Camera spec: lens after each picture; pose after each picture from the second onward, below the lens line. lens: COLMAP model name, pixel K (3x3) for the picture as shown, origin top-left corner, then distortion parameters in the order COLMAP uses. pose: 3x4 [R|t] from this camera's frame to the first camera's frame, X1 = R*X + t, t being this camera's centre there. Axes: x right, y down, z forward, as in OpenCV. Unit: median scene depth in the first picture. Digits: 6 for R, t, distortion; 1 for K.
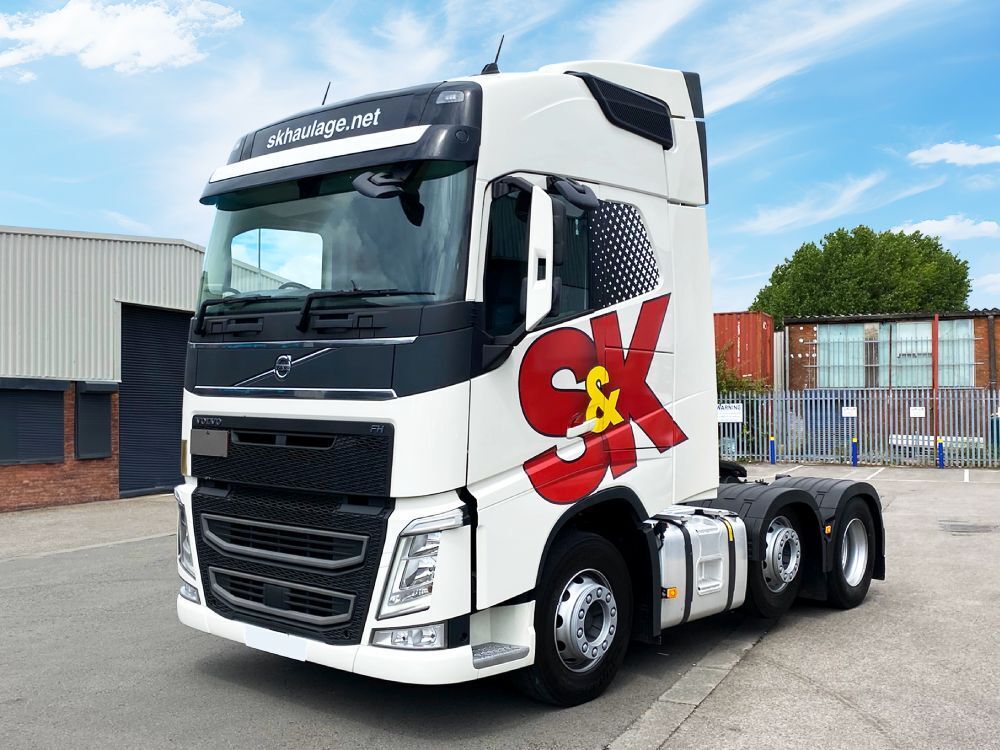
lens RADIAL K [[1153.1, 0, 500.0], [0, 1153.1, 375.0], [0, 0, 1]] dist [0.009502, -0.004749]
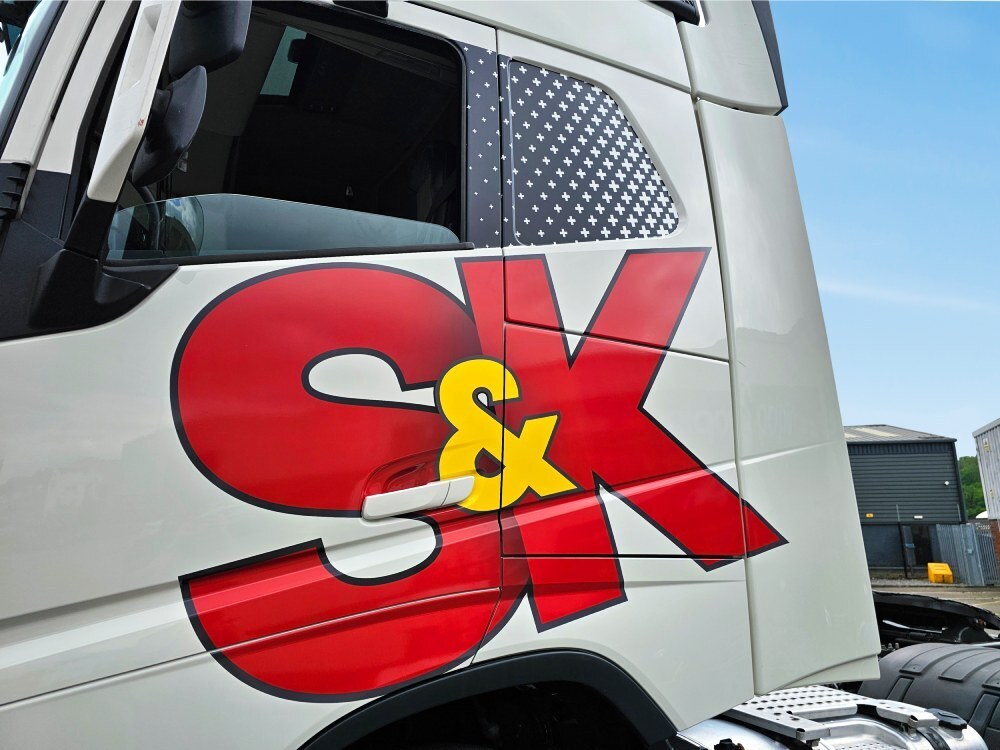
lens RADIAL K [[681.5, 0, 504.2], [0, 681.5, 353.3], [0, 0, 1]] dist [0.029348, 0.000505]
pose [[0.908288, -0.124911, -0.399261, 0.202746], [0.012407, 0.962006, -0.272745, 0.063771], [0.418161, 0.242777, 0.875329, 0.781048]]
